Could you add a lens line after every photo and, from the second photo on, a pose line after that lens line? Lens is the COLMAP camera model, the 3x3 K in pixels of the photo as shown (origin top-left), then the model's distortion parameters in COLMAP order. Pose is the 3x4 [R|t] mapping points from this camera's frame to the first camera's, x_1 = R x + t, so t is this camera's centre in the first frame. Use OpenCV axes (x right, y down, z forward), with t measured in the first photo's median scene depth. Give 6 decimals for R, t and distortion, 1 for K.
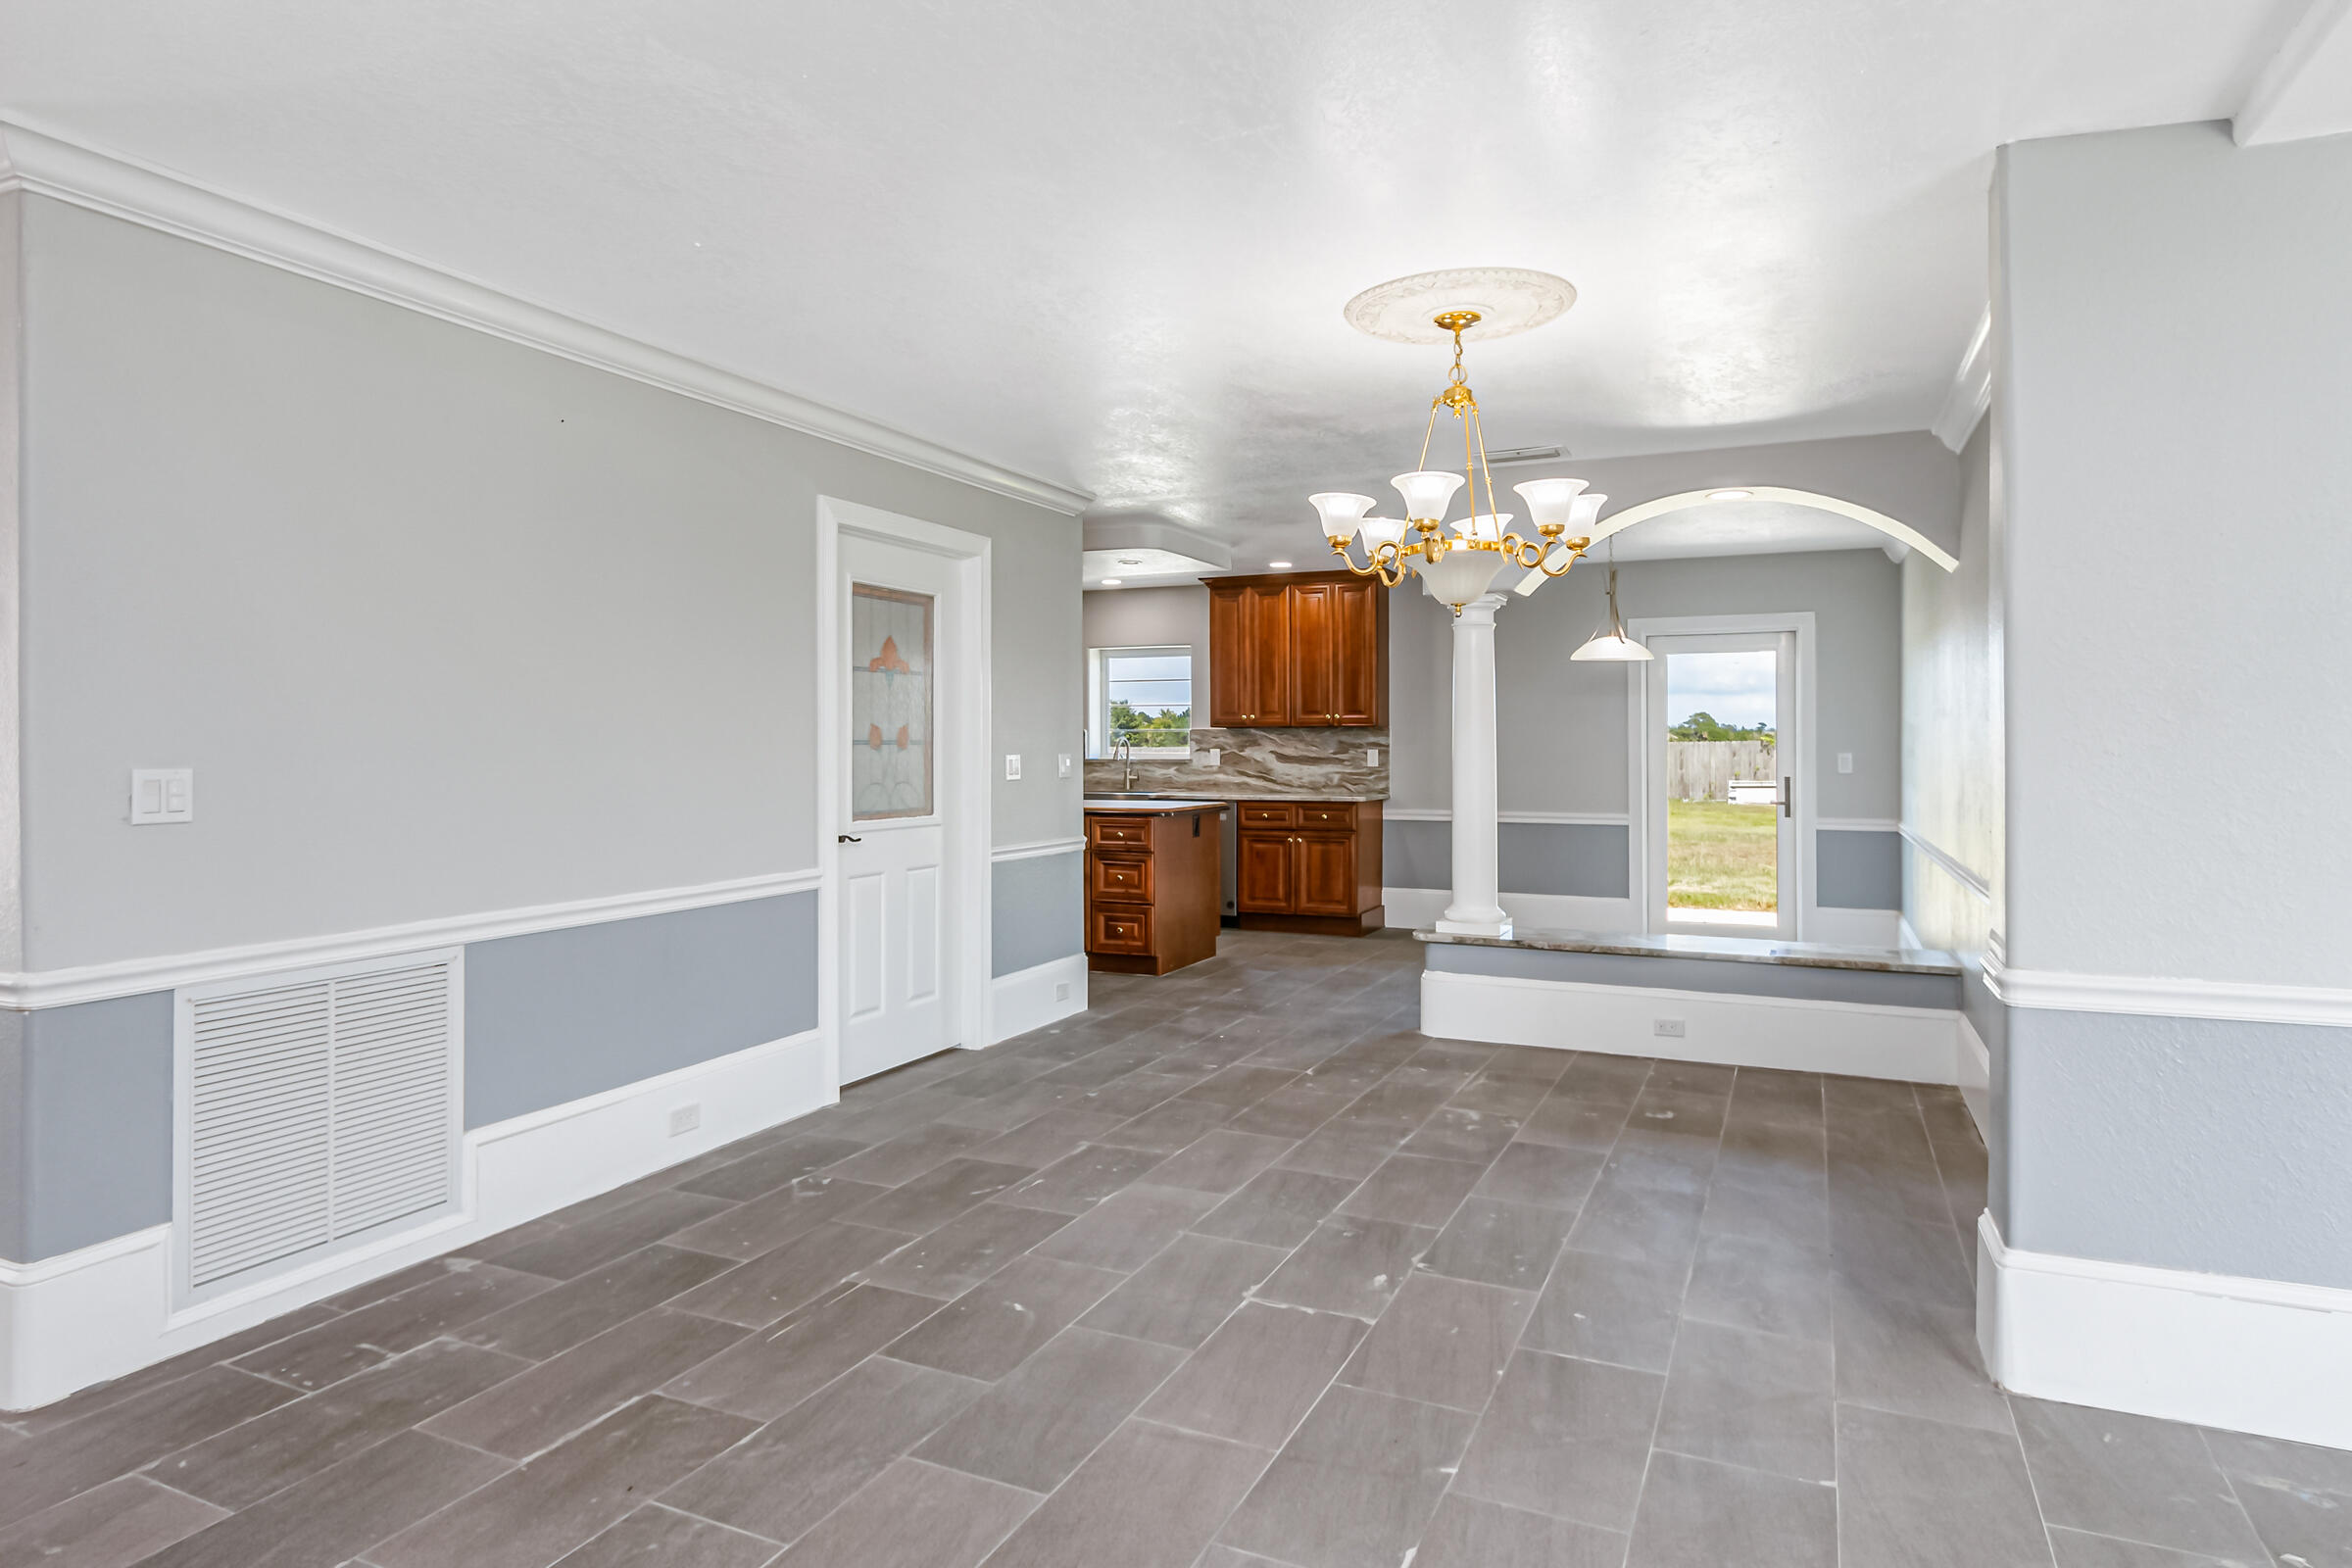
lens RADIAL K [[1351.8, 0, 1183.2], [0, 1351.8, 727.8], [0, 0, 1]] dist [0.002392, 0.000489]
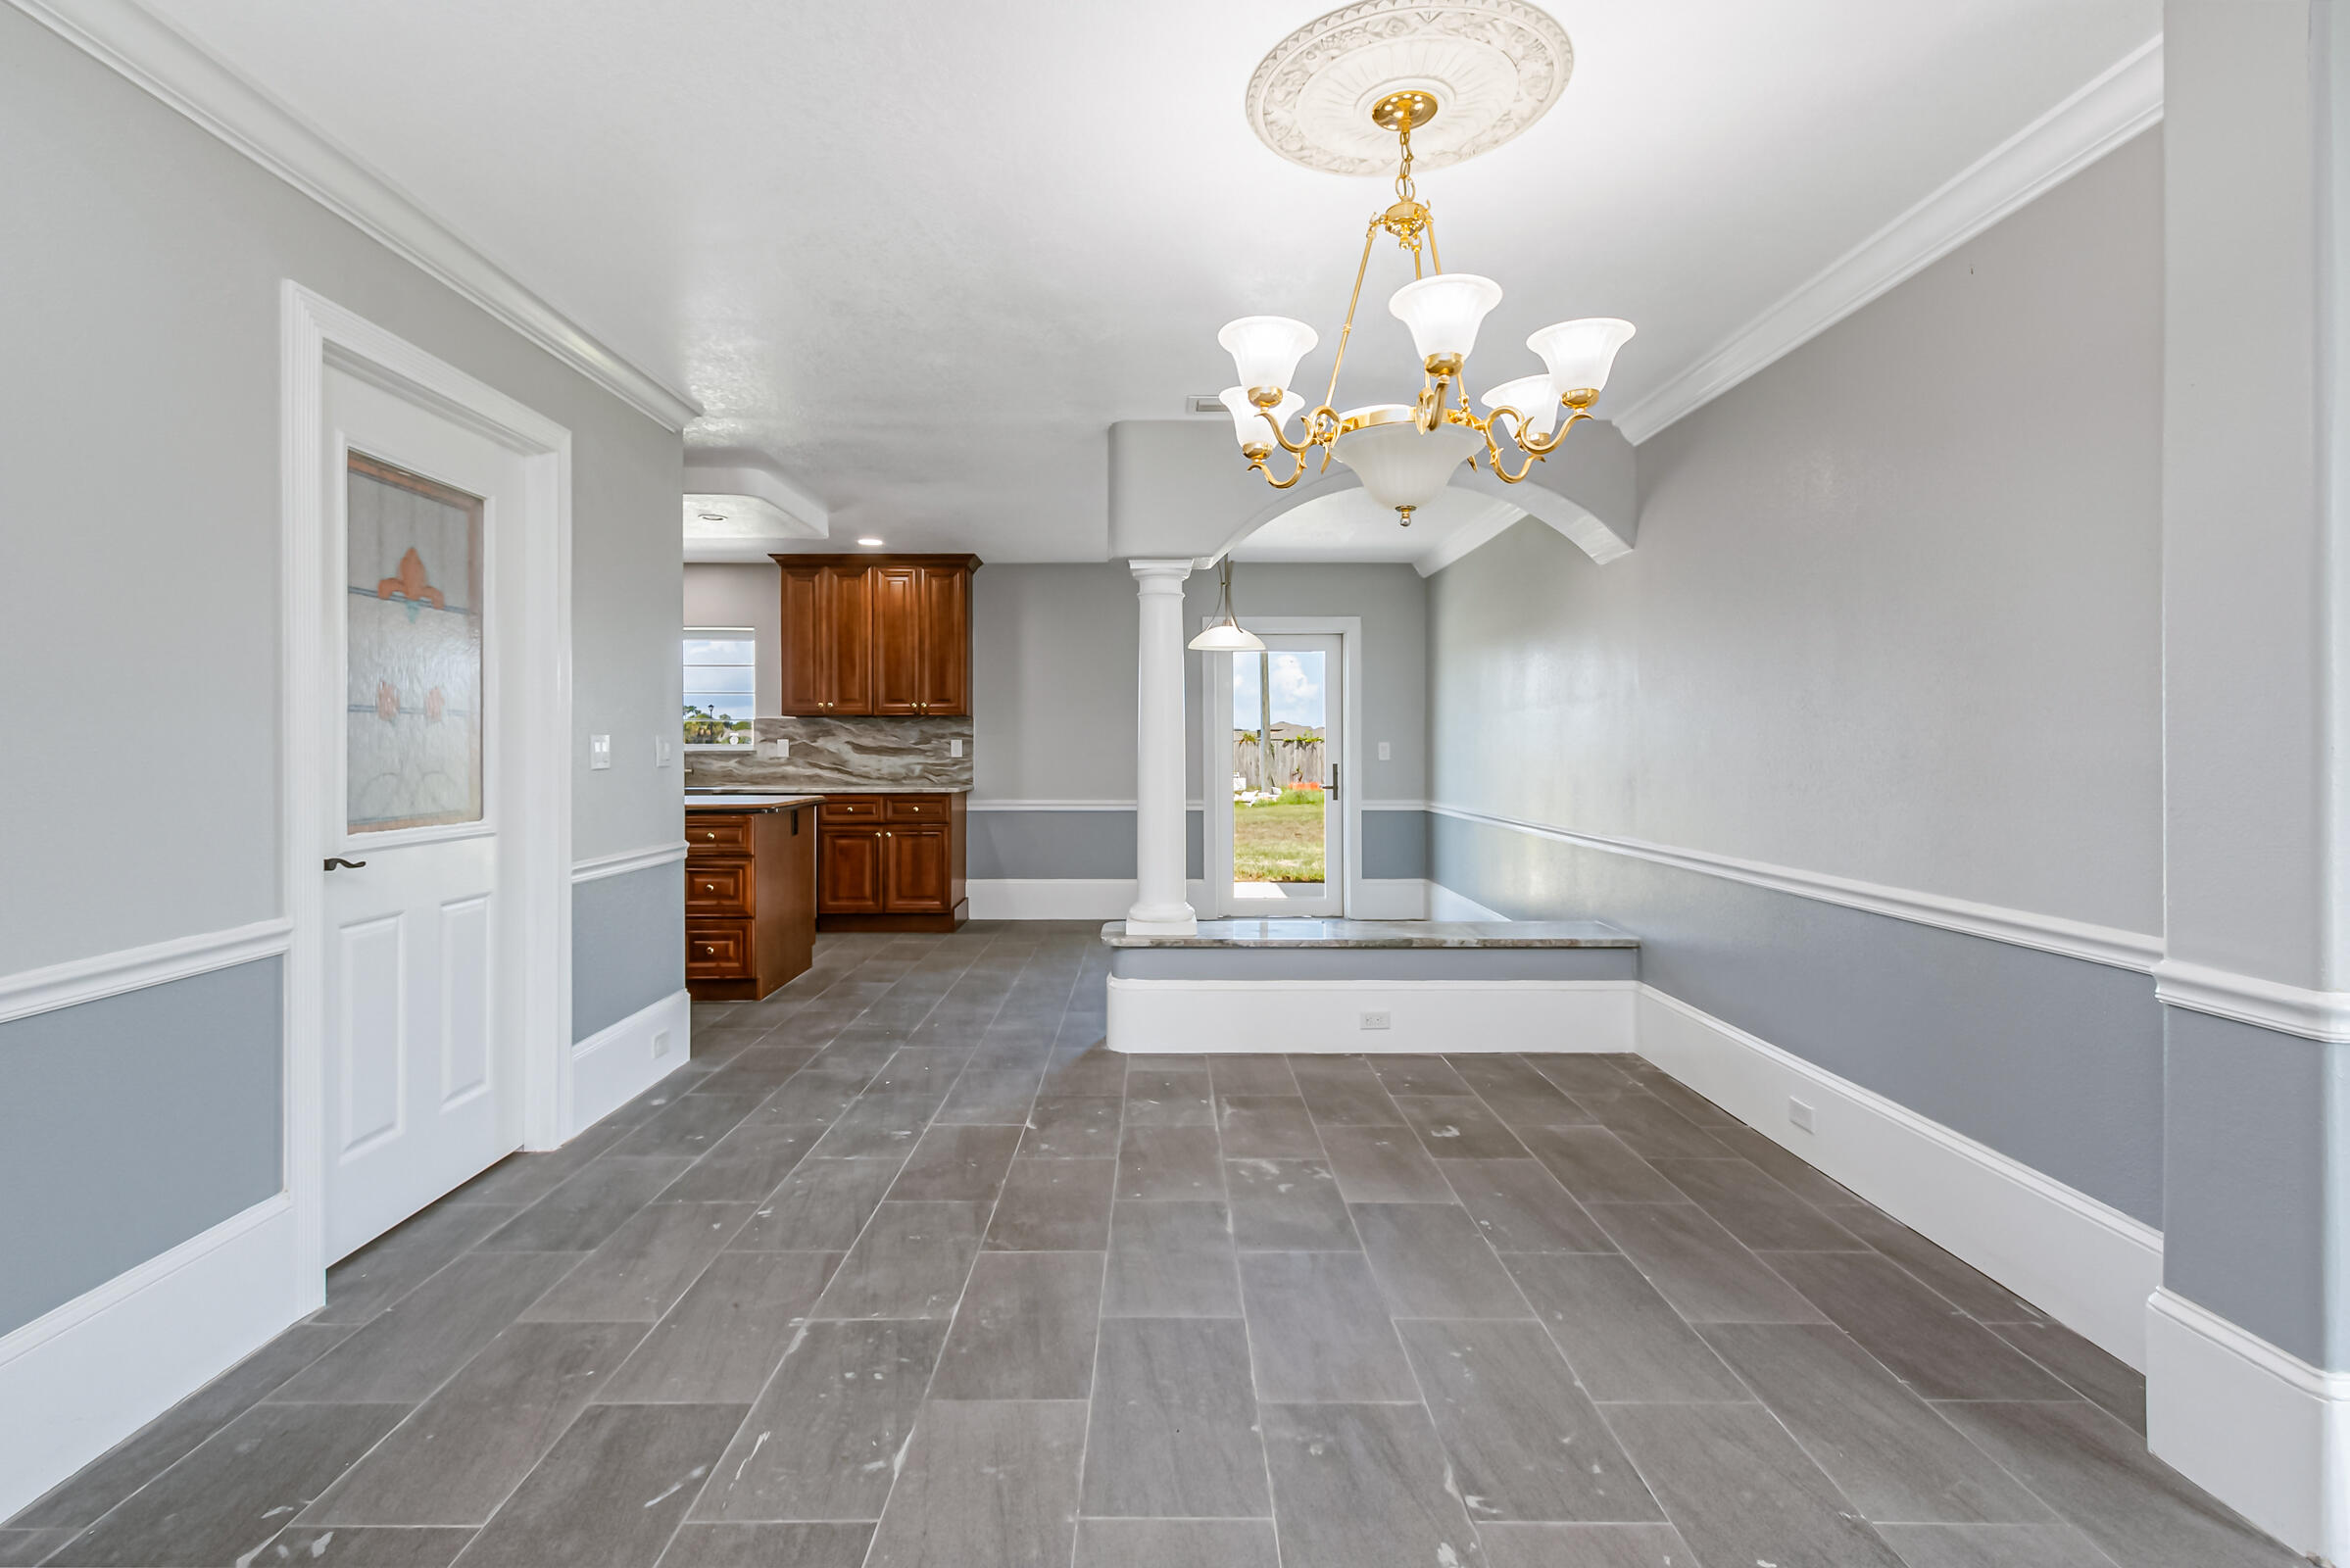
lens RADIAL K [[1118.4, 0, 1163.1], [0, 1118.4, 740.3], [0, 0, 1]] dist [0.000792, 0.000644]
pose [[0.910209, 0.001875, 0.414144, -0.089180], [-0.004710, 0.999972, 0.005824, 0.016250], [-0.414122, -0.007252, 0.910193, 0.288187]]
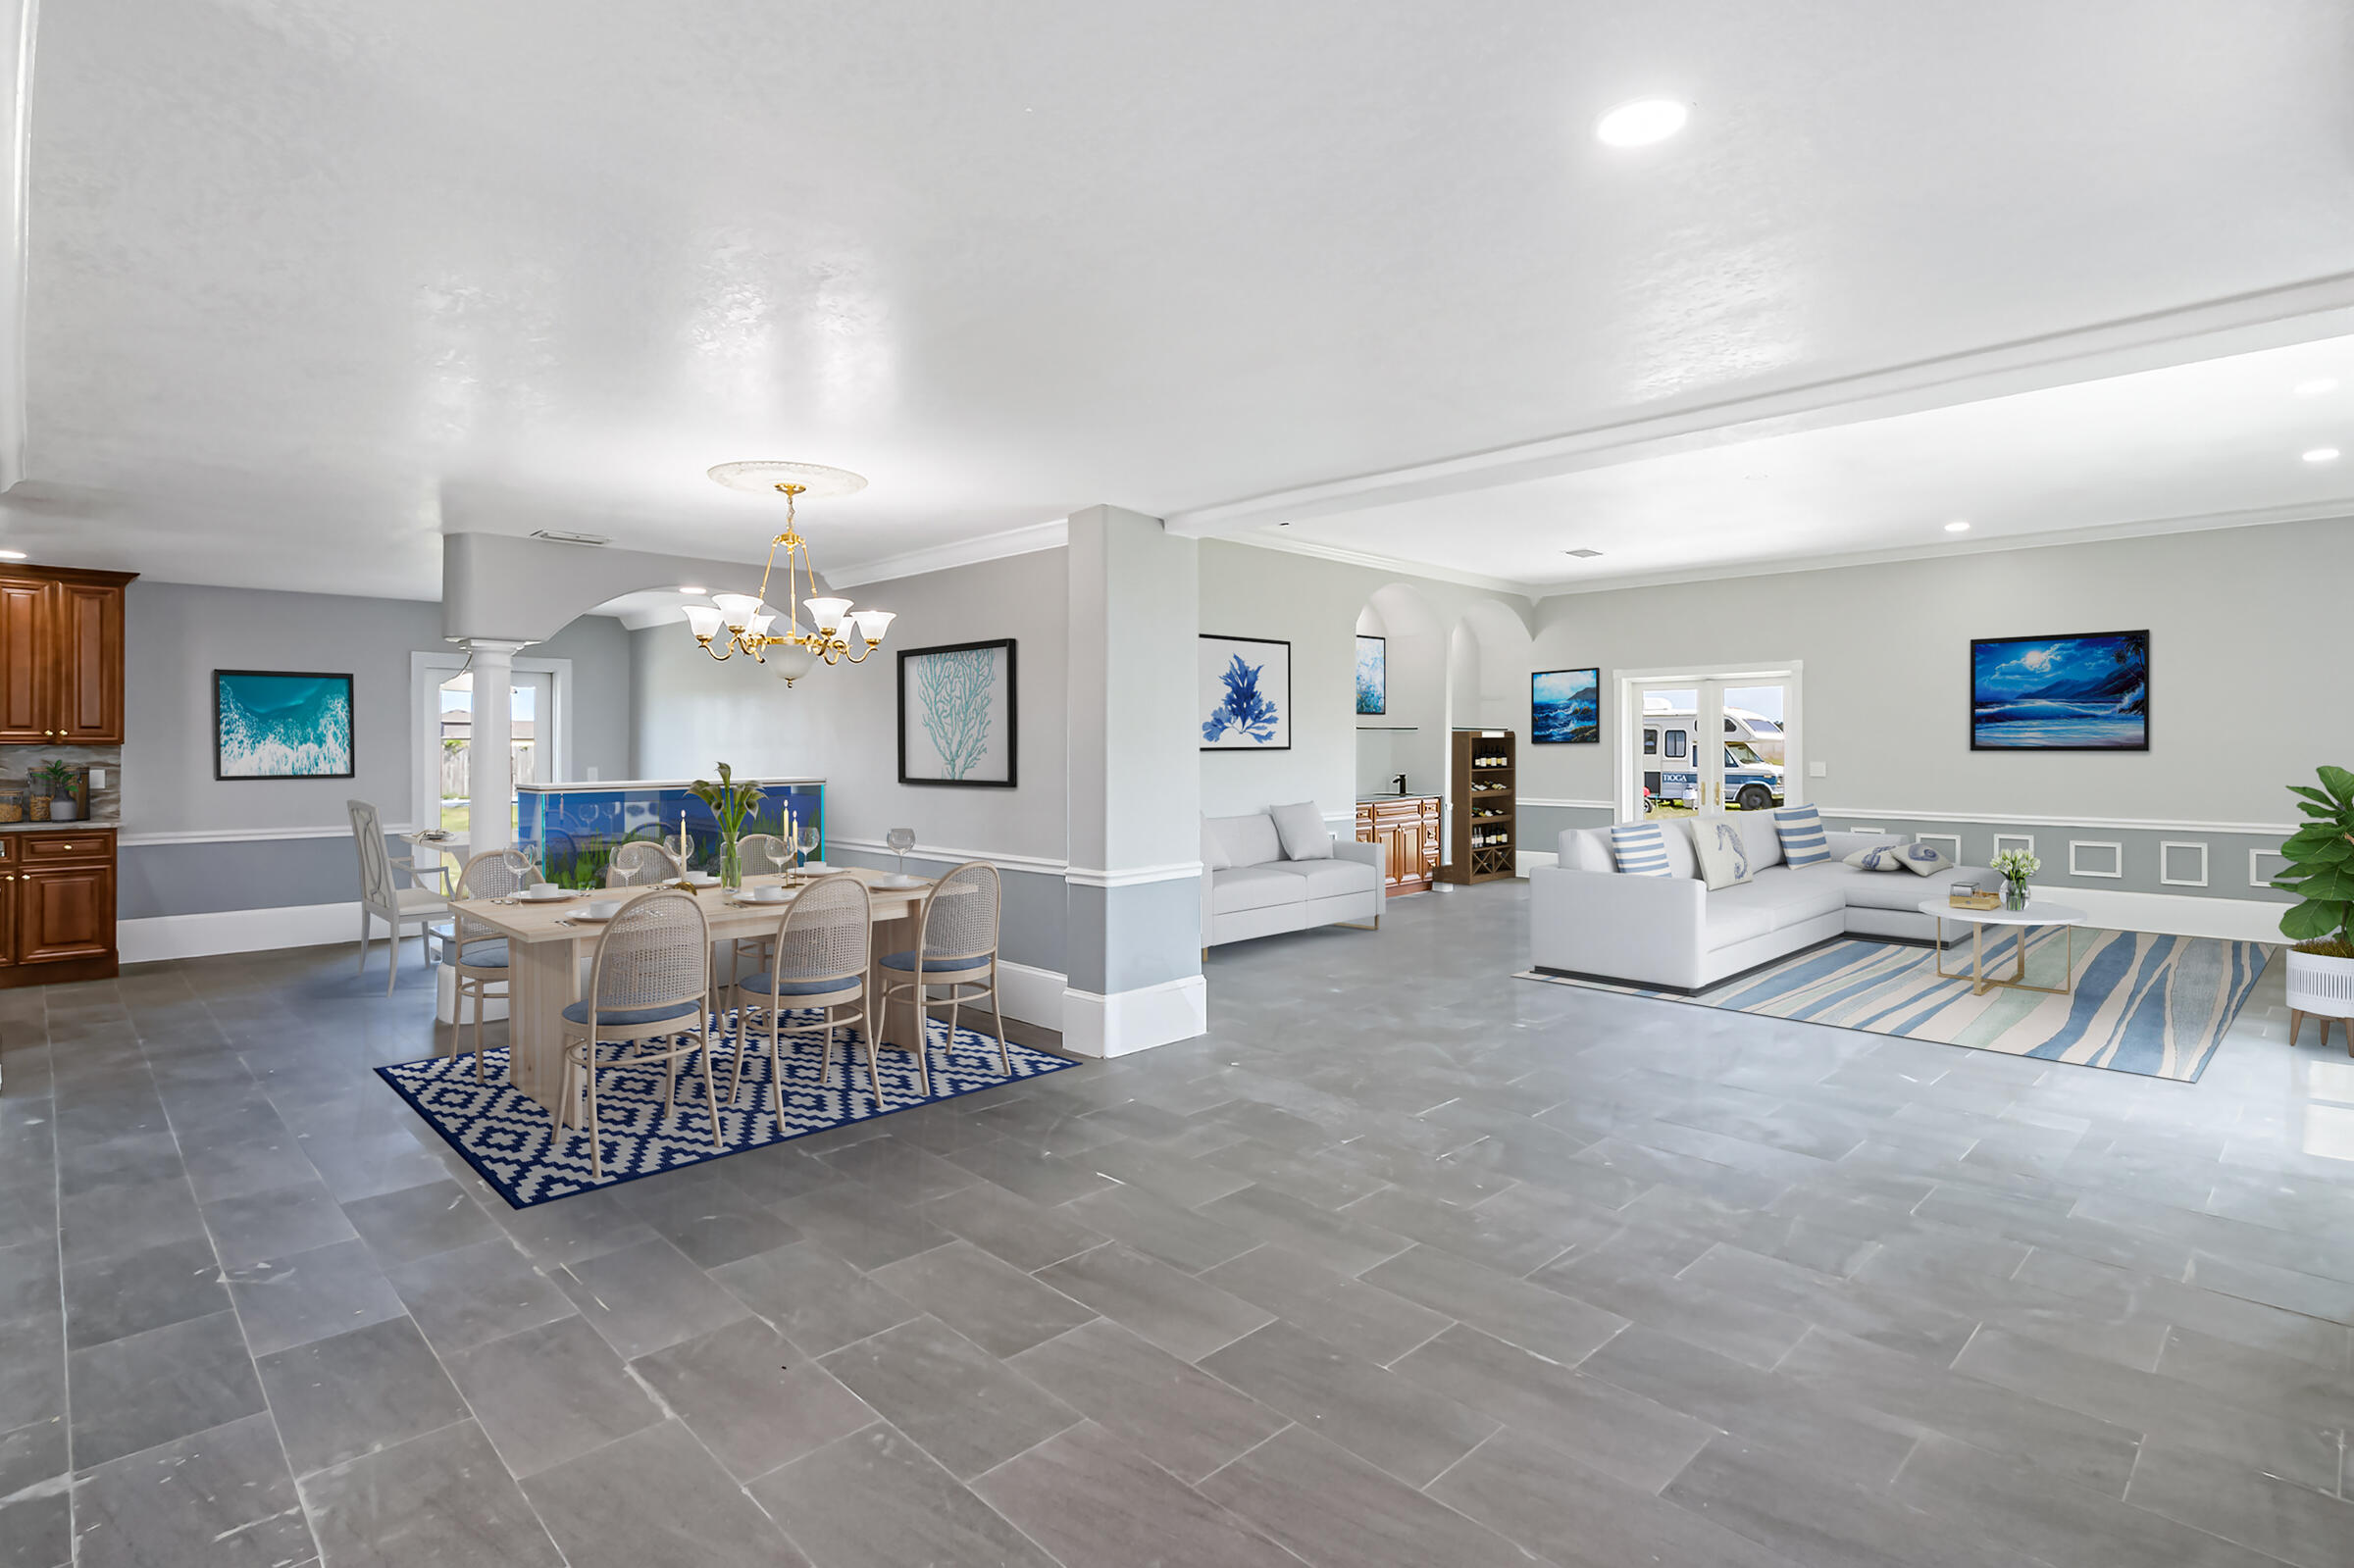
lens RADIAL K [[1120.2, 0, 1165.0], [0, 1120.2, 740.3], [0, 0, 1]] dist [0.000792, 0.000644]
pose [[0.359123, 0.008366, 0.933253, -0.446299], [-0.012450, 0.999914, -0.004173, -0.013638], [-0.933207, -0.010121, 0.359197, 0.097220]]
